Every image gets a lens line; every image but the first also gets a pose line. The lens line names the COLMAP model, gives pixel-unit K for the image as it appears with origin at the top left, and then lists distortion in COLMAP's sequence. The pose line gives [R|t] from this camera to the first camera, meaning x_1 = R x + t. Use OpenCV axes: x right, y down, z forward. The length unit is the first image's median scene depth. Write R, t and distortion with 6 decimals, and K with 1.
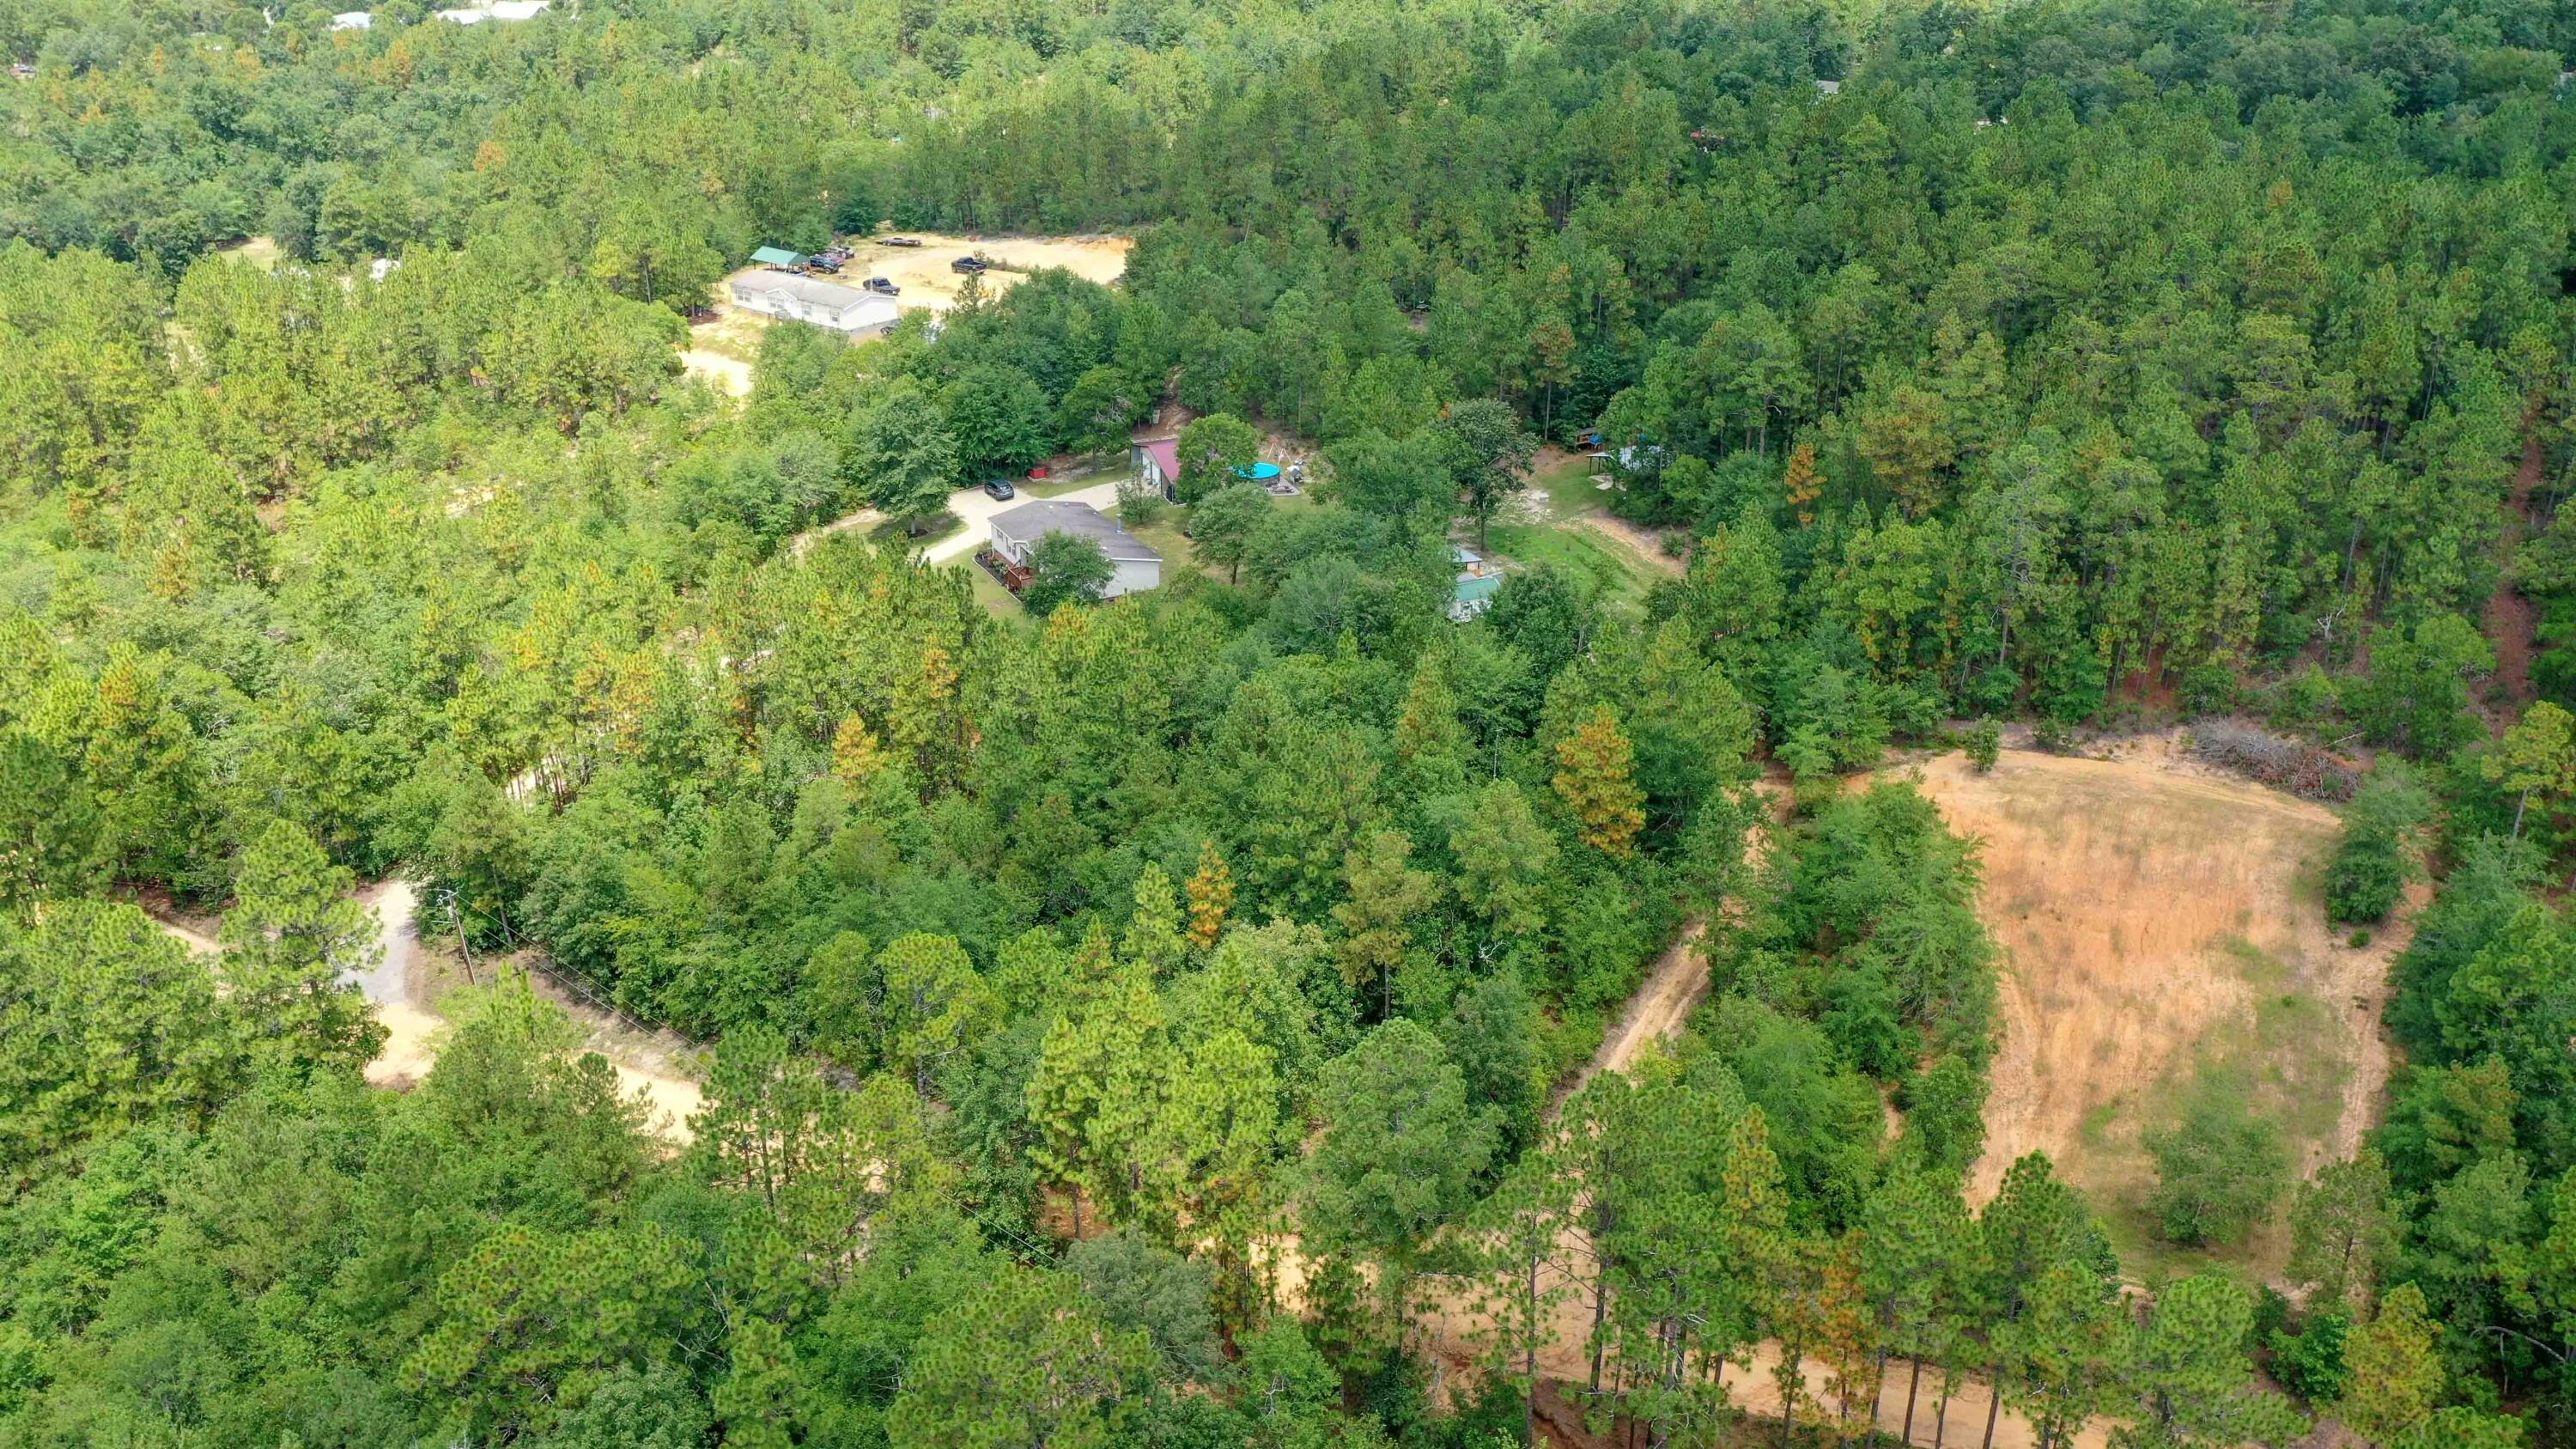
lens RADIAL K [[2045.9, 0, 1288.0], [0, 2045.9, 724.5], [0, 0, 1]] dist [0.022432, -0.004929]
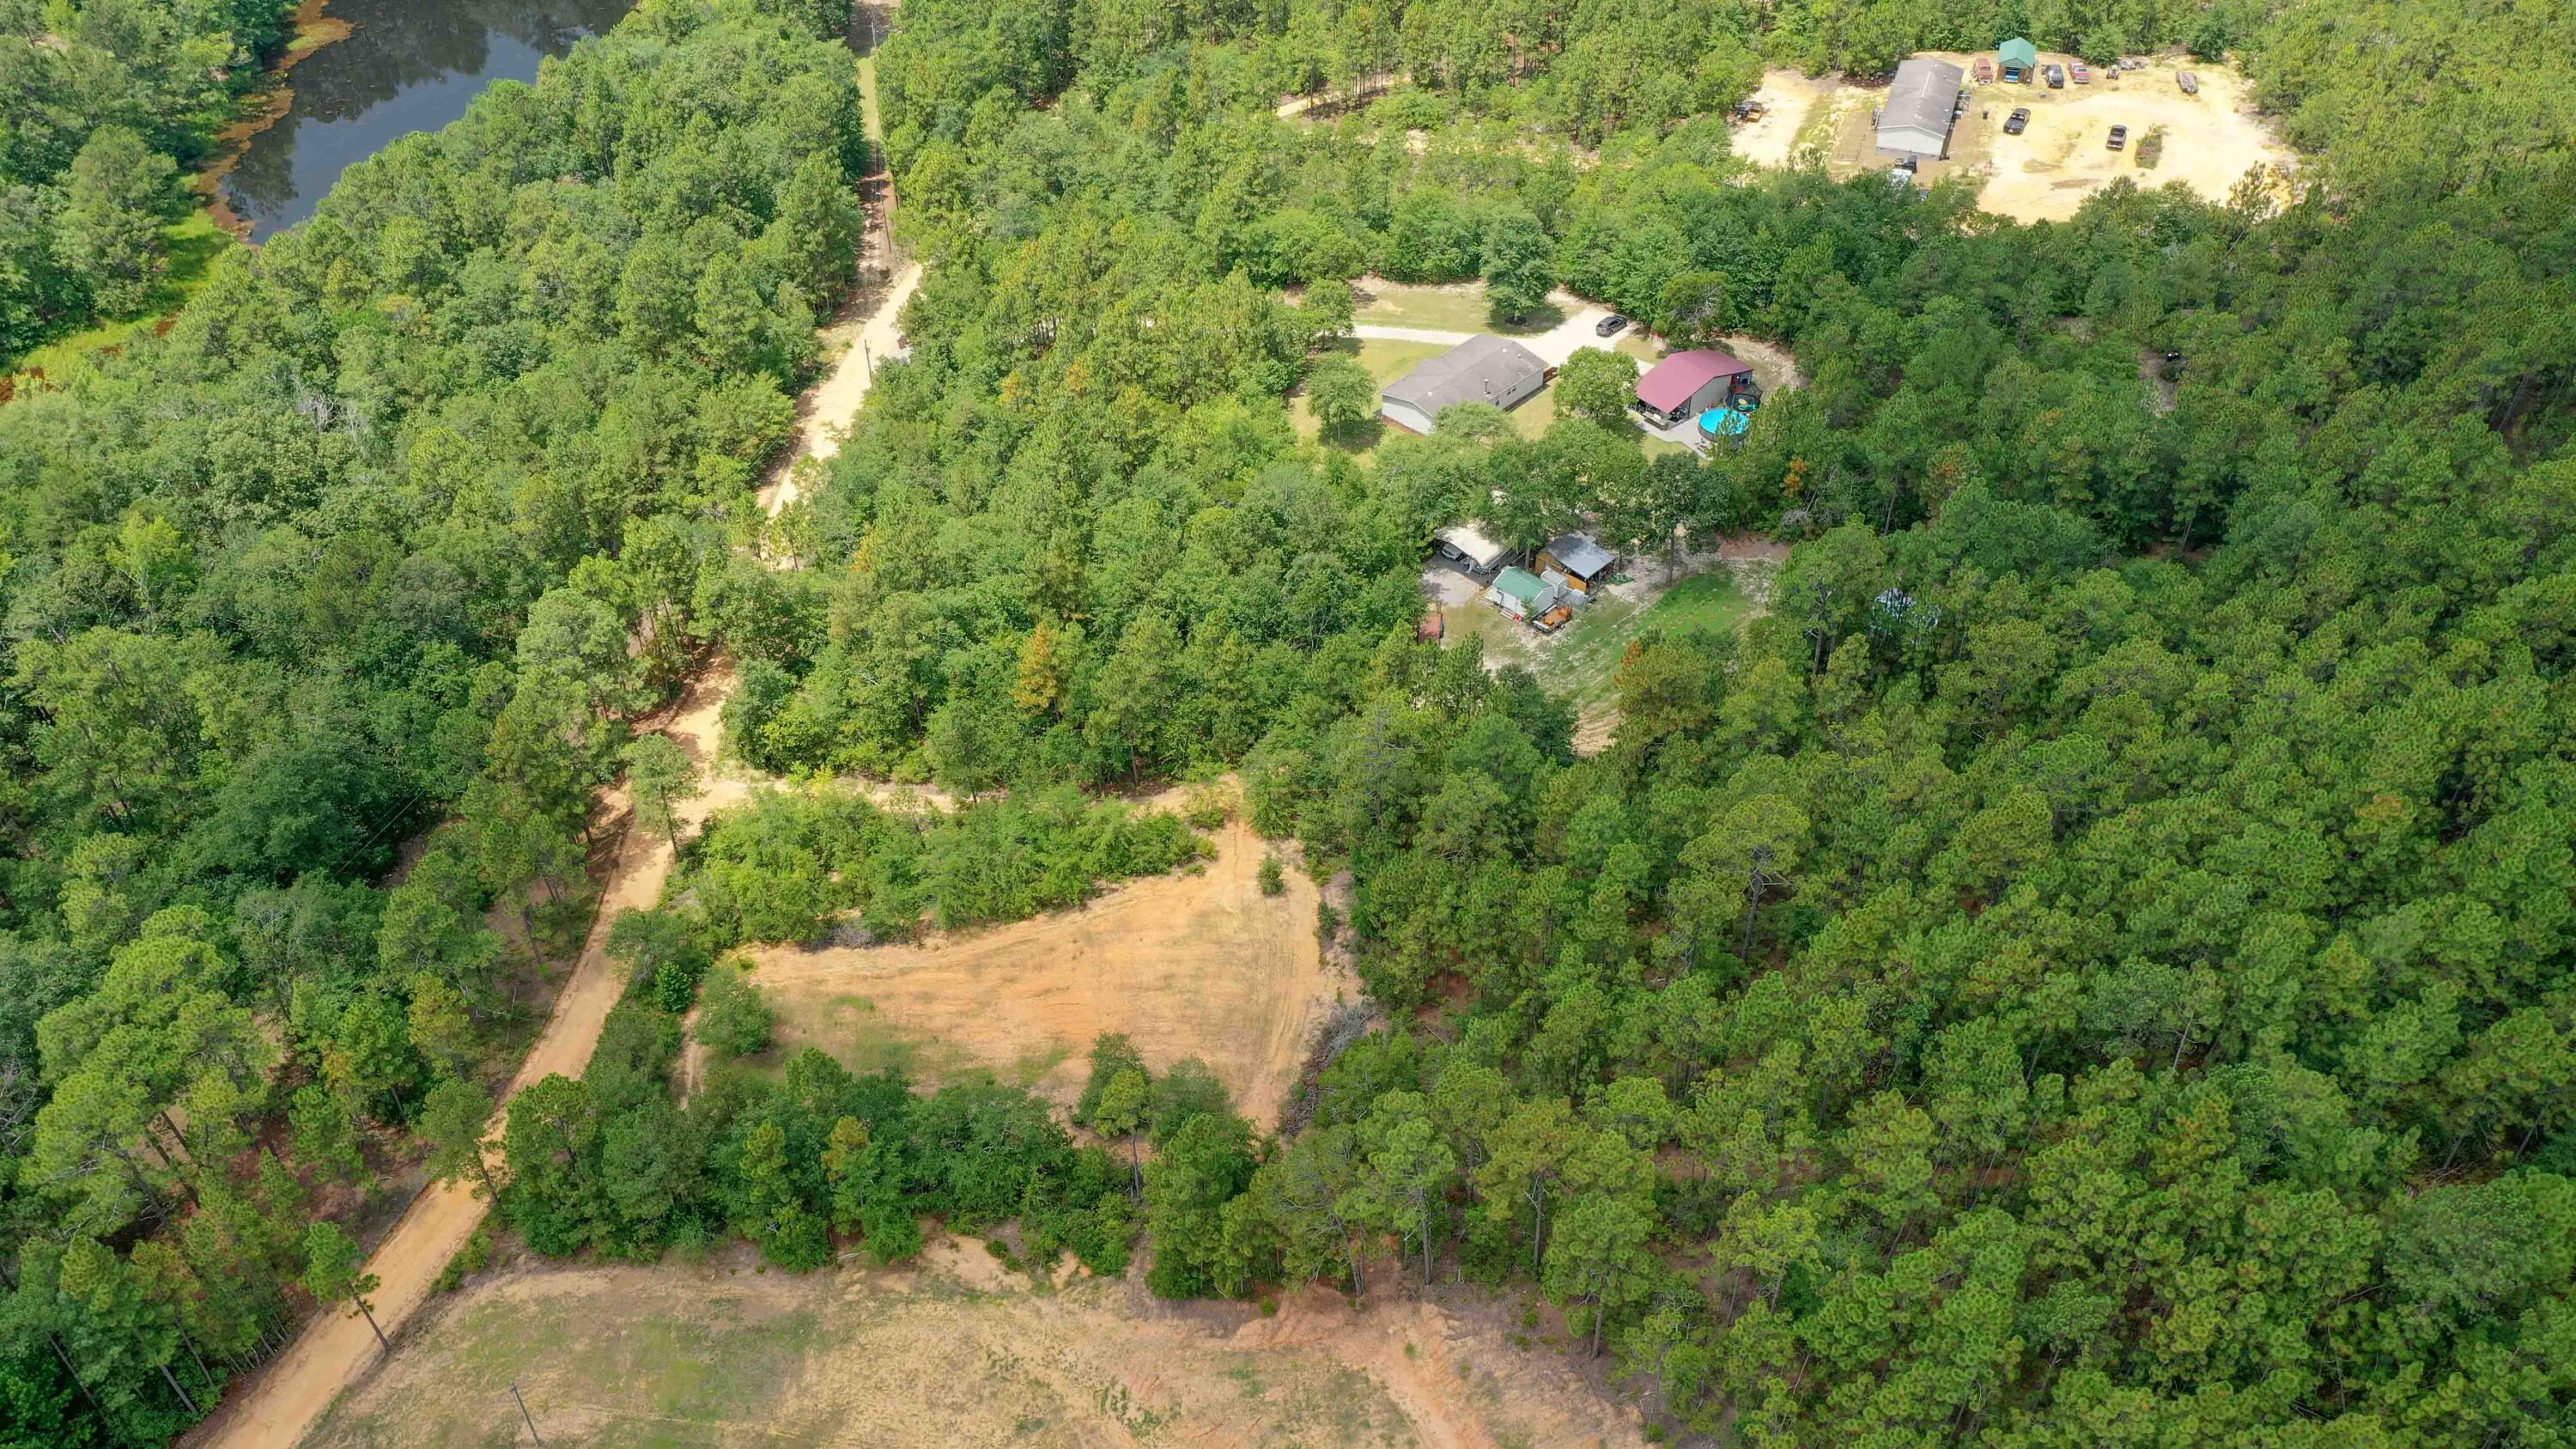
lens RADIAL K [[2045.9, 0, 1288.0], [0, 2045.9, 724.5], [0, 0, 1]] dist [0.022432, -0.004929]
pose [[0.313230, 0.617352, -0.721640, 0.789711], [-0.390103, 0.776452, 0.494917, -0.445879], [0.865856, 0.126491, 0.484039, 0.297865]]
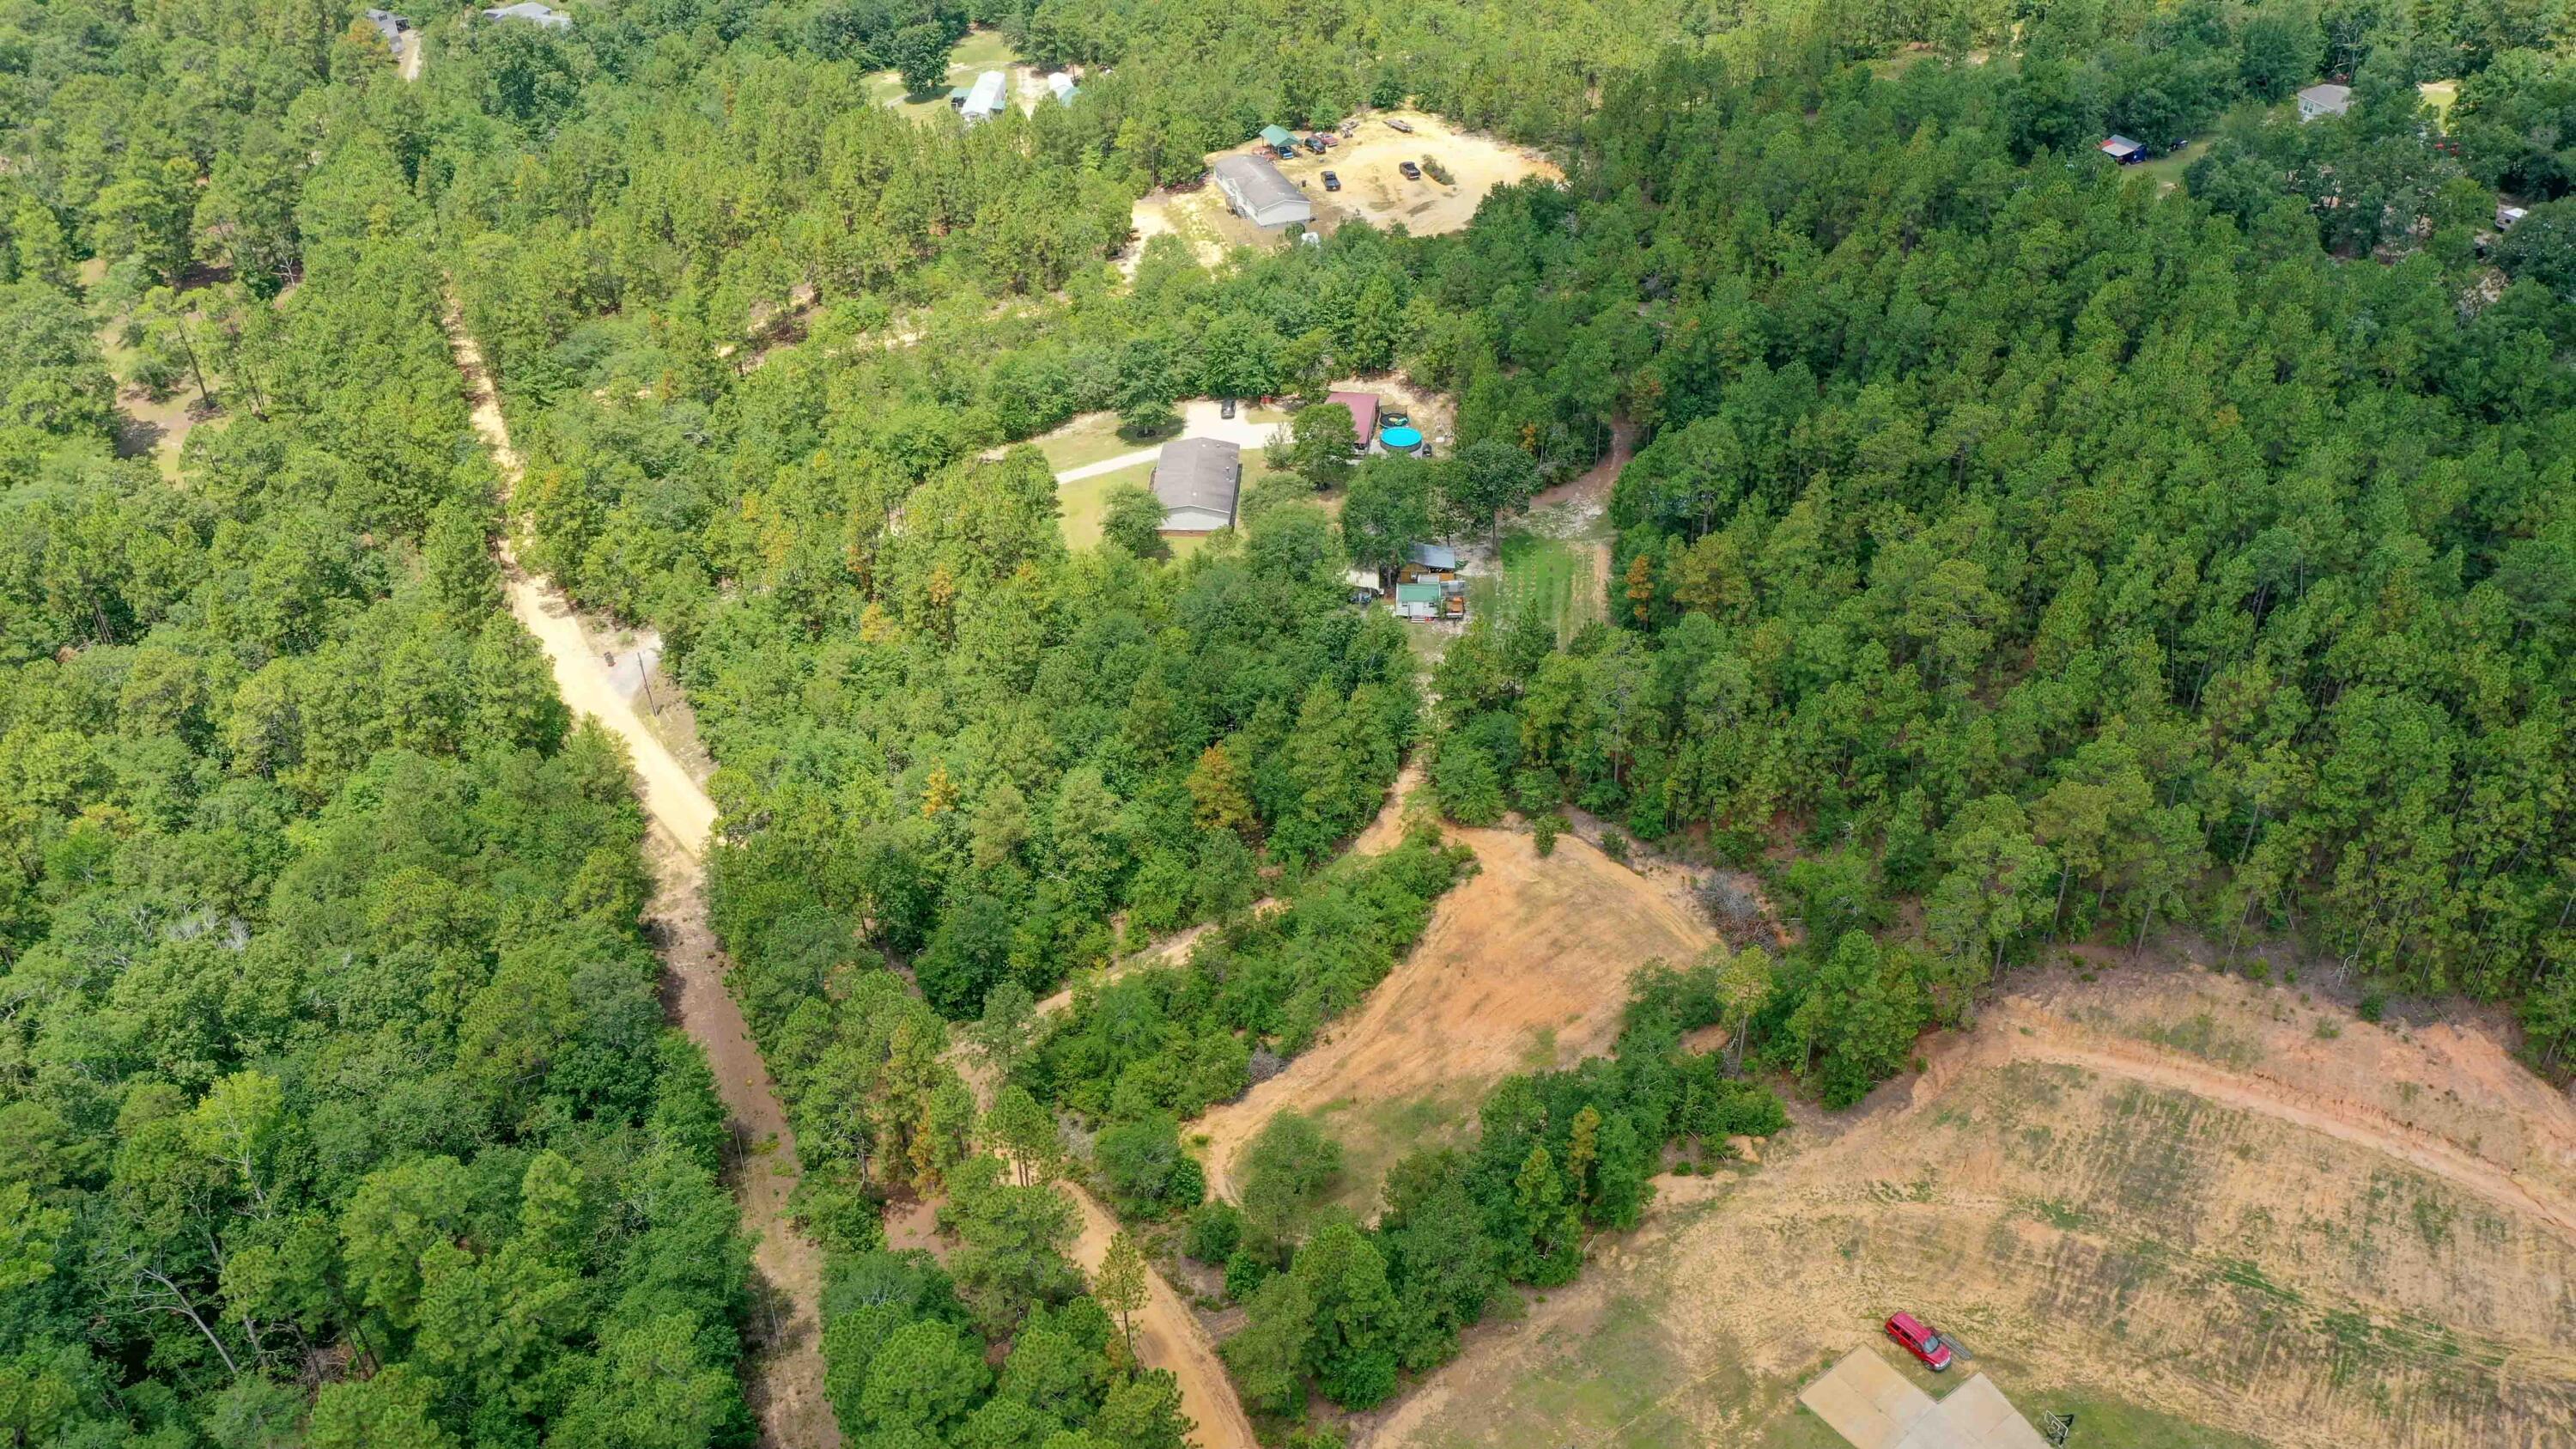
lens RADIAL K [[2045.9, 0, 1288.0], [0, 2045.9, 724.5], [0, 0, 1]] dist [0.022432, -0.004929]
pose [[0.859599, 0.284849, -0.424206, 0.516350], [-0.202025, 0.952017, 0.229891, -0.232910], [0.469335, -0.111914, 0.875899, -0.173604]]
